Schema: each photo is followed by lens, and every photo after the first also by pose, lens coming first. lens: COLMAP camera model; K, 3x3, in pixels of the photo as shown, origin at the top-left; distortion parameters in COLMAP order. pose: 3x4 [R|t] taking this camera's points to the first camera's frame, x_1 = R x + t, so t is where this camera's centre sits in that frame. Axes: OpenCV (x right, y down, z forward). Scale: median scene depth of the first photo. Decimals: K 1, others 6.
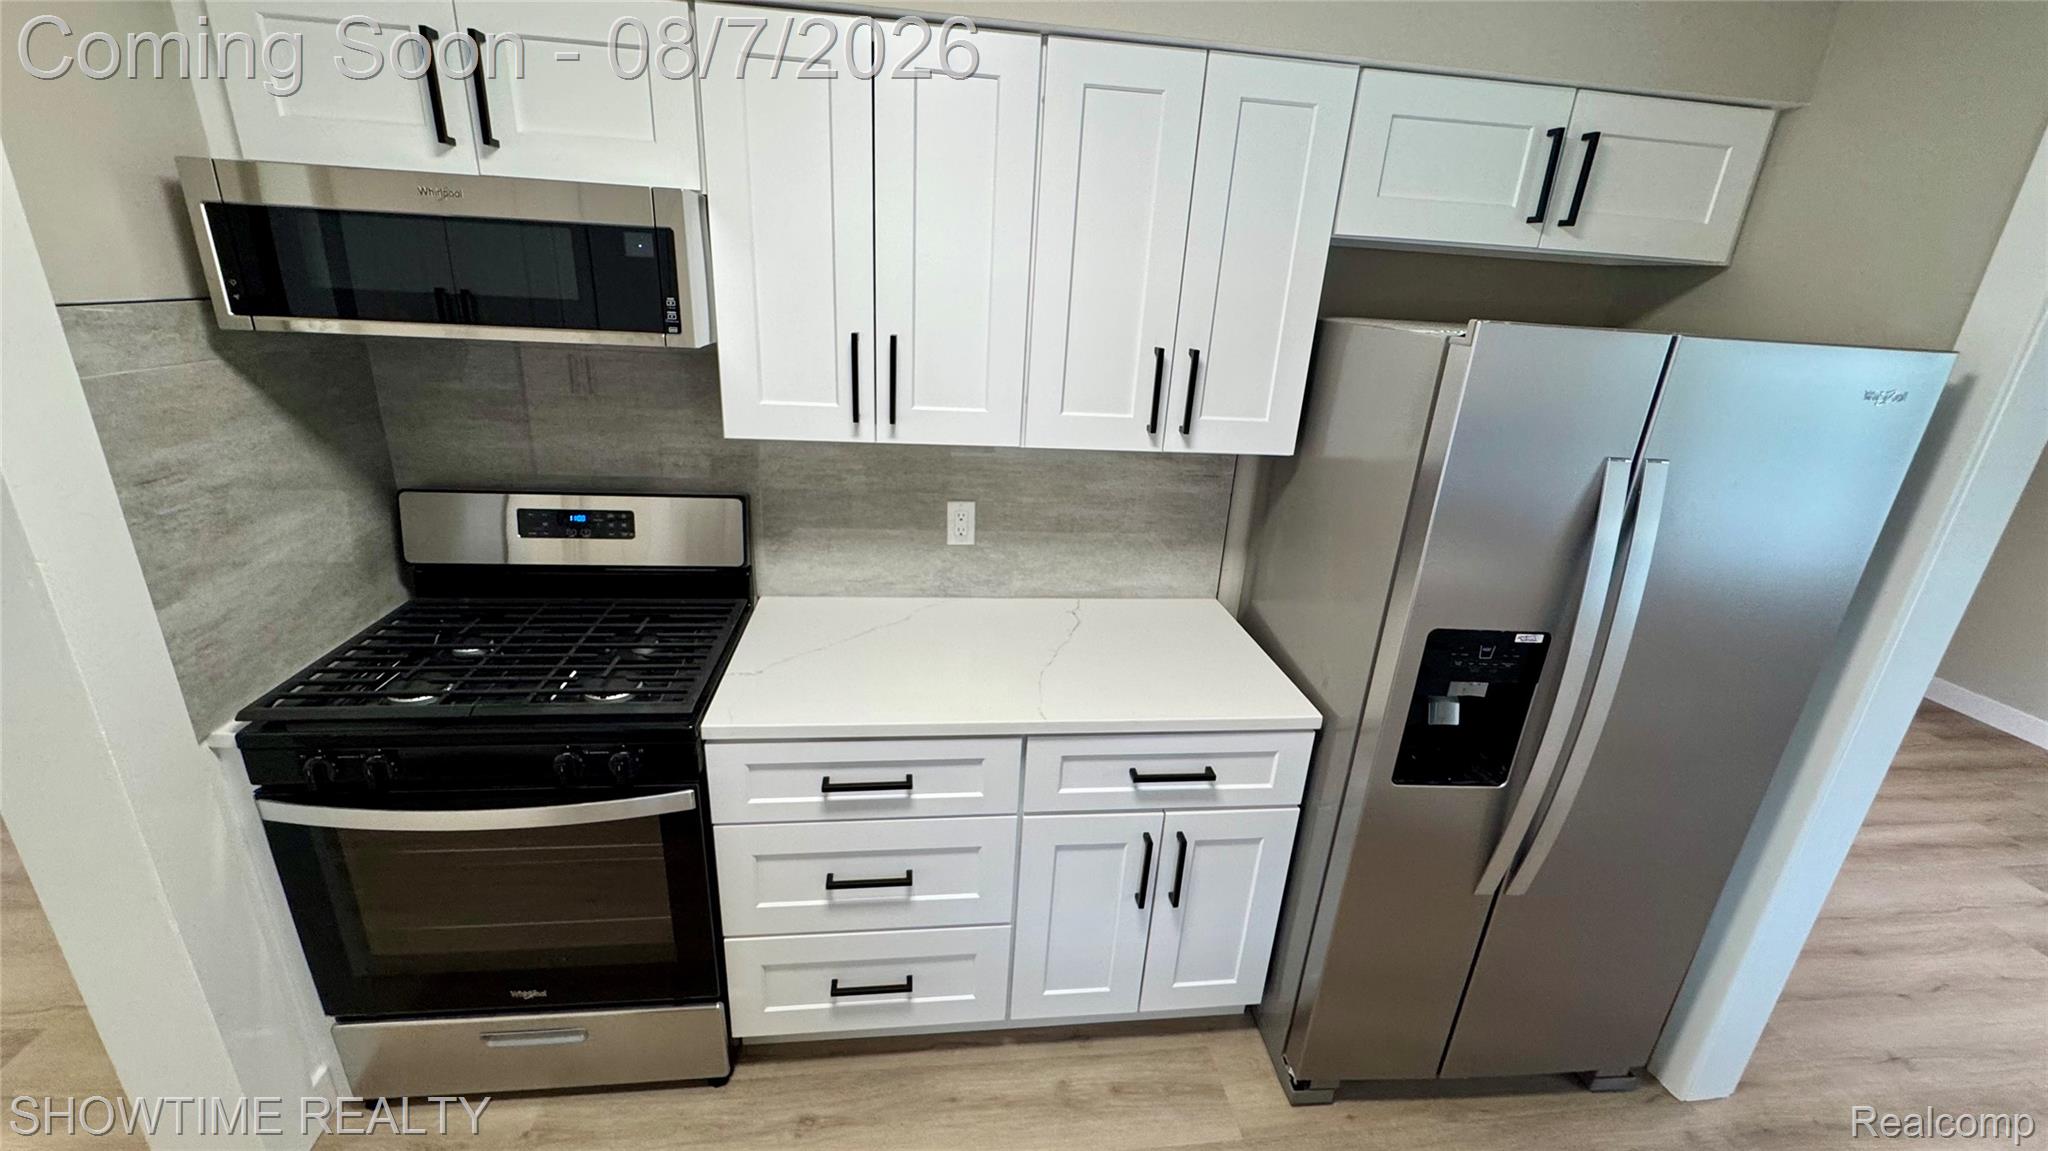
lens RADIAL K [[822.2, 0, 1024.0], [0, 822.2, 575.5], [0, 0, 1]] dist [-0.002590, -0.000356]
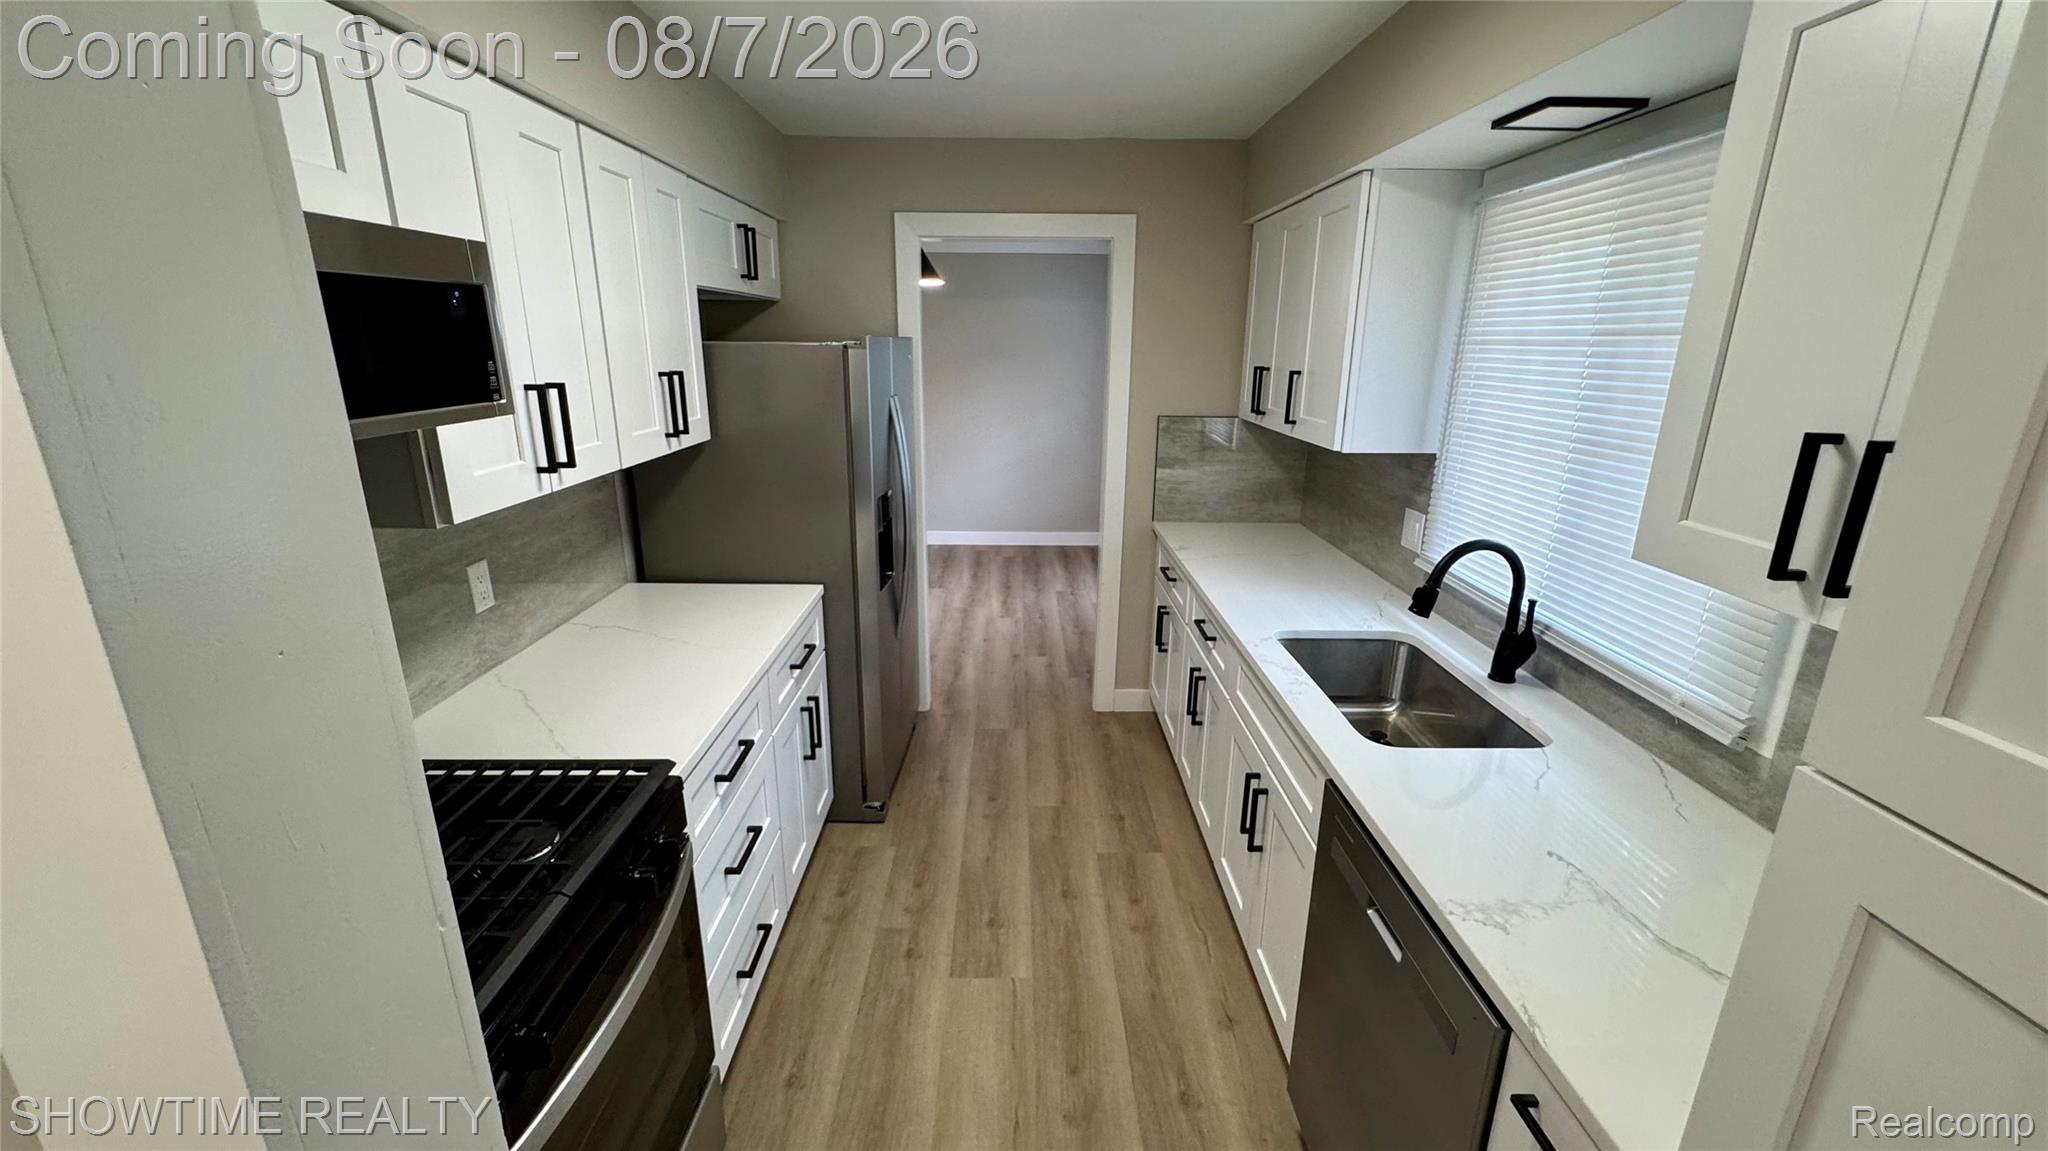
lens RADIAL K [[822.2, 0, 1024.0], [0, 822.2, 575.5], [0, 0, 1]] dist [-0.002590, -0.000356]
pose [[0.112261, -0.328383, 0.937850, -0.871575], [0.337983, 0.900162, 0.274730, -0.122204], [-0.934433, 0.286135, 0.212041, 0.232486]]
